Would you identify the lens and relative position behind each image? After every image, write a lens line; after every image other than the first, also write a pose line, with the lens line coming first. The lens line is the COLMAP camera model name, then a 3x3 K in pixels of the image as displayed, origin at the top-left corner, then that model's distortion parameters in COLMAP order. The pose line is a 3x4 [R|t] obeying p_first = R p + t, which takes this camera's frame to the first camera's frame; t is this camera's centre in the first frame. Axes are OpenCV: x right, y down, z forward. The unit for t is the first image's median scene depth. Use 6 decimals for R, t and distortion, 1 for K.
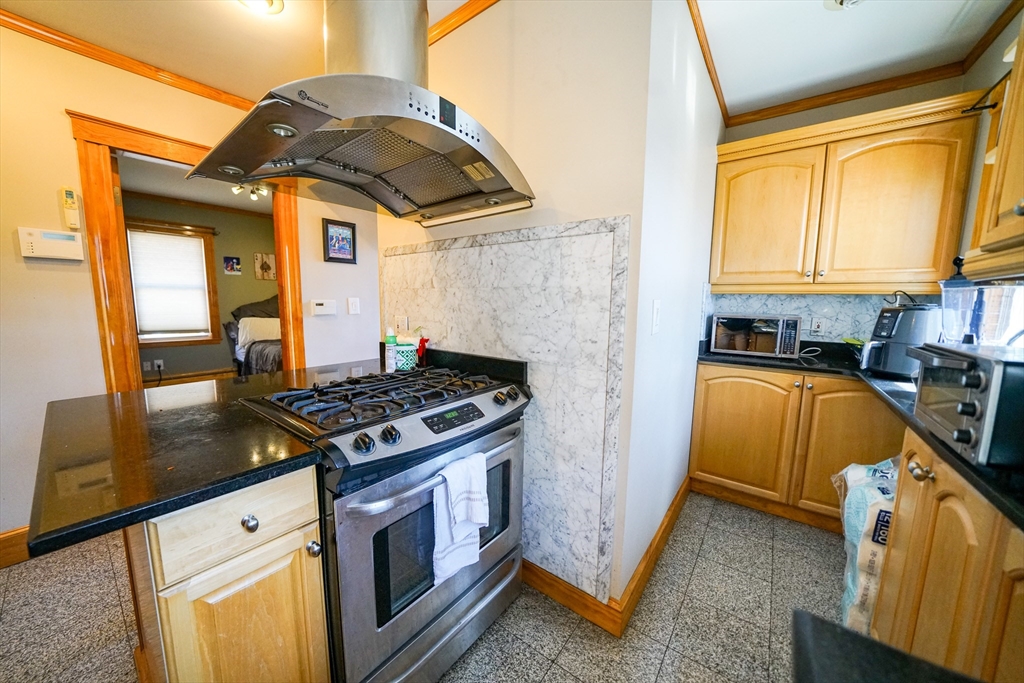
lens RADIAL K [[353.8, 0, 500.6], [0, 353.8, 344.0], [0, 0, 1]] dist [-0.019079, 0.000835]
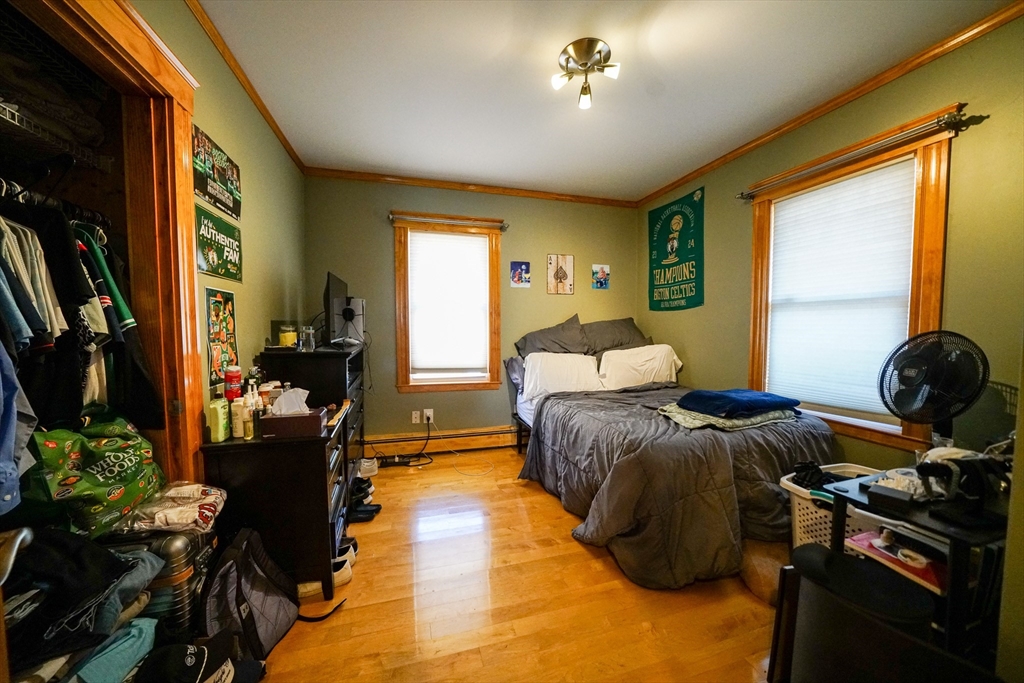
lens RADIAL K [[353.8, 0, 507.1], [0, 353.8, 345.8], [0, 0, 1]] dist [-0.019079, 0.000835]
pose [[0.812426, 0.019597, -0.582735, -0.408628], [-0.060821, 0.996831, -0.051271, -0.053105], [0.579884, 0.077097, 0.811043, 0.466673]]
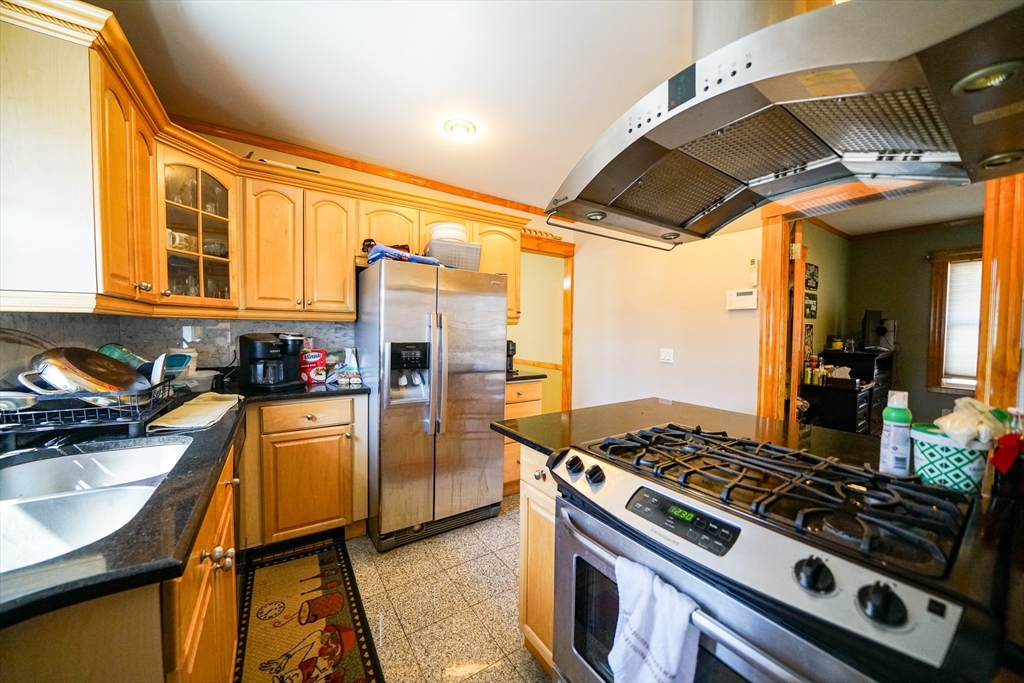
lens RADIAL K [[353.8, 0, 508.9], [0, 353.8, 344.7], [0, 0, 1]] dist [-0.019079, 0.000835]
pose [[-0.311812, 0.023410, -0.949855, 0.128909], [-0.126094, 0.989834, 0.065789, -0.026008], [0.941740, 0.140285, -0.305690, 0.187747]]
